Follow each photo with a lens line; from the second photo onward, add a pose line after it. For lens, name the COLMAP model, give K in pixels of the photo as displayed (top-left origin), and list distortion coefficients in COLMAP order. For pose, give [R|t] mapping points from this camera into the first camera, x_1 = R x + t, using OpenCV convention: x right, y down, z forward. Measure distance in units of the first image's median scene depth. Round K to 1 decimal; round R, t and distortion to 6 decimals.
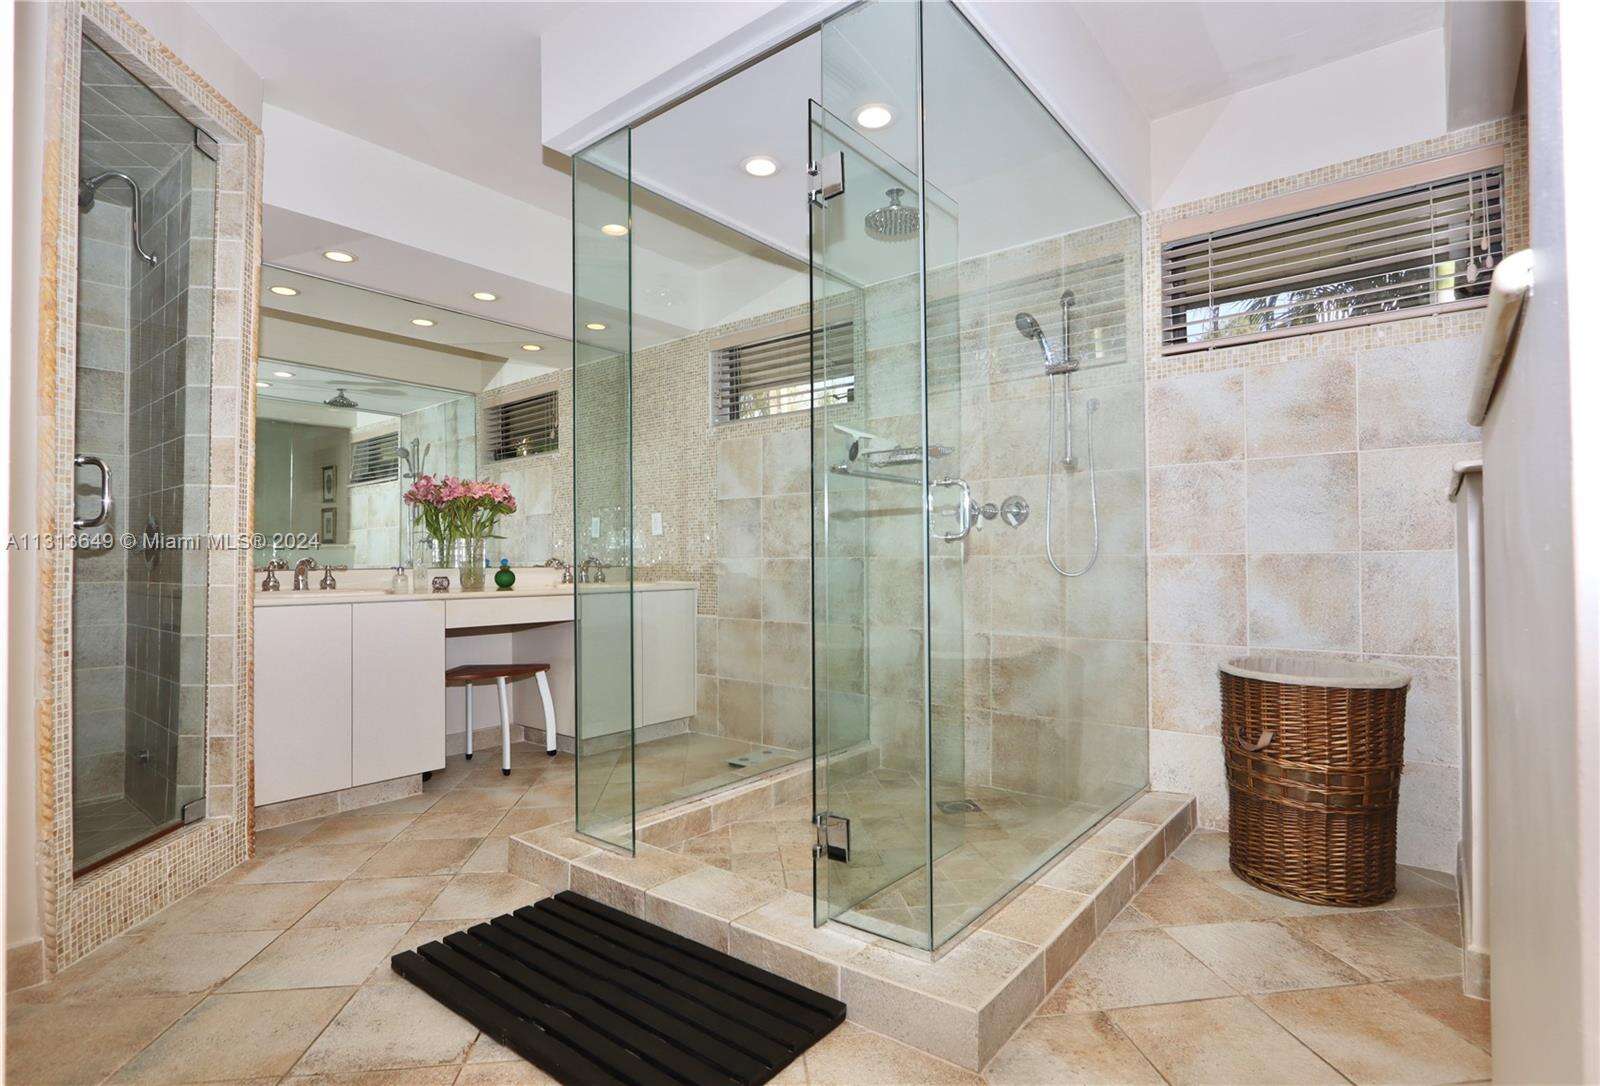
lens RADIAL K [[791.6, 0, 796.8], [0, 791.6, 547.9], [0, 0, 1]] dist [-0.000577, -0.001538]
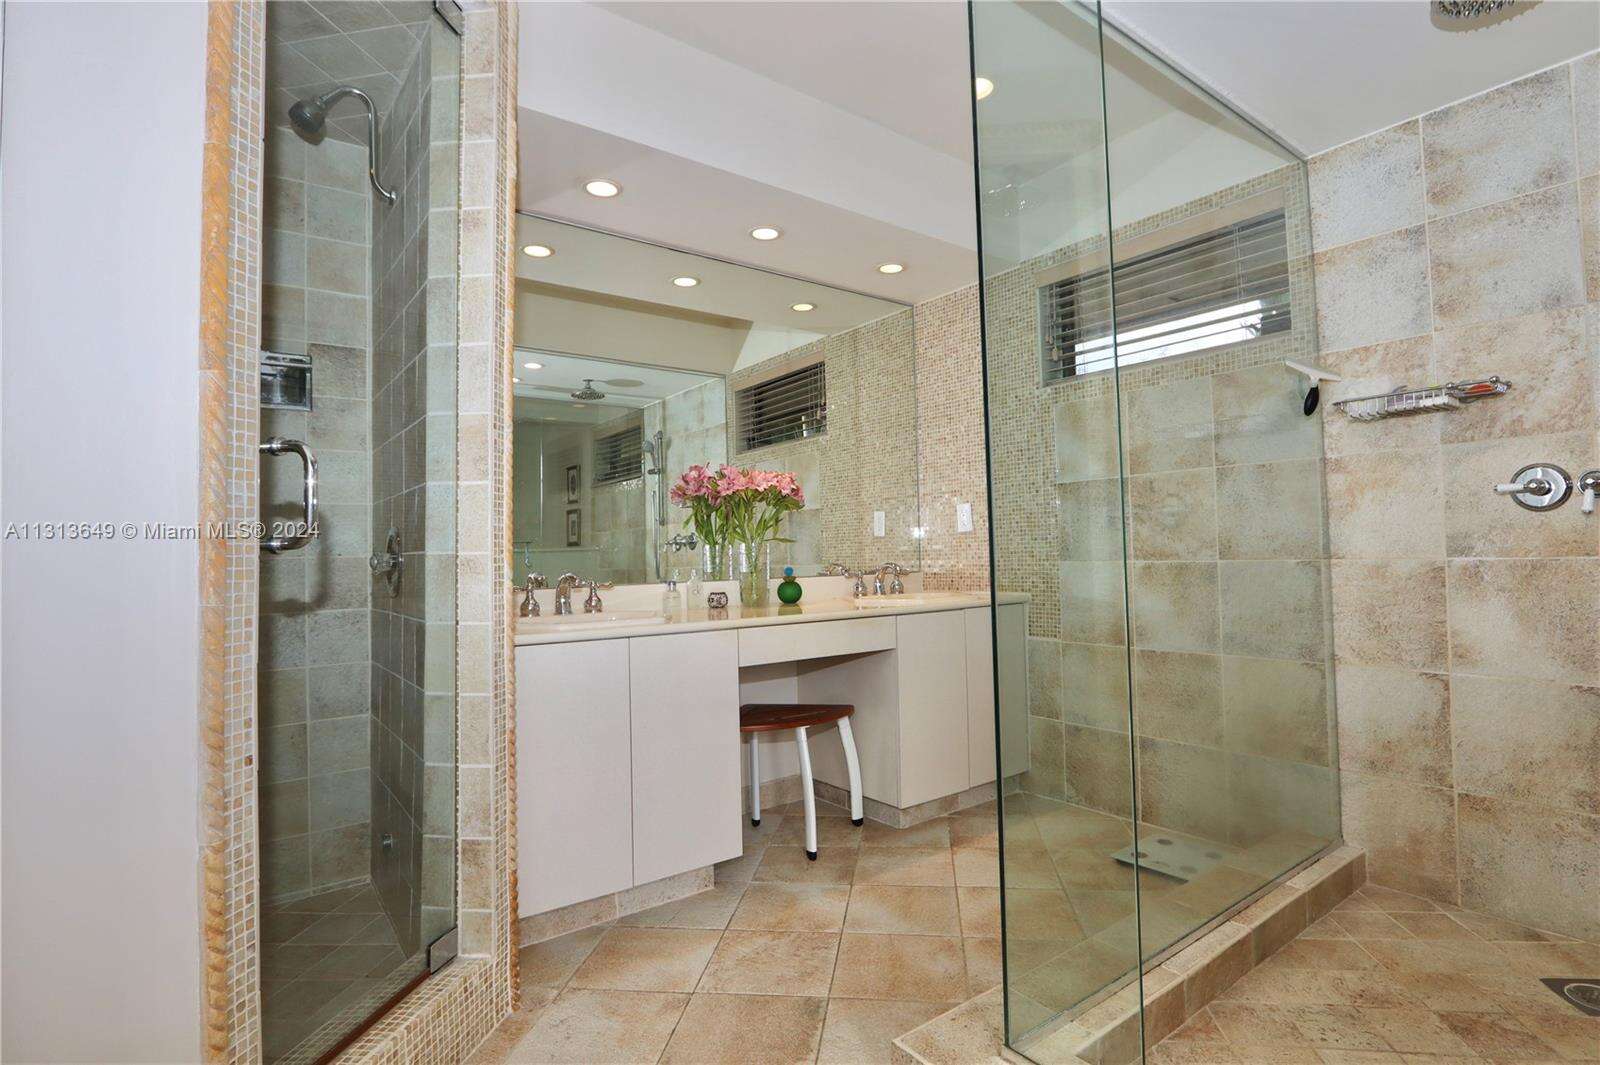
lens RADIAL K [[777.1, 0, 797.4], [0, 777.1, 524.0], [0, 0, 1]] dist [-0.002786, -0.000676]
pose [[0.971518, -0.024743, -0.235672, -0.221013], [0.020508, 0.999581, -0.020405, -0.016544], [0.236078, 0.014991, 0.971619, 0.309664]]
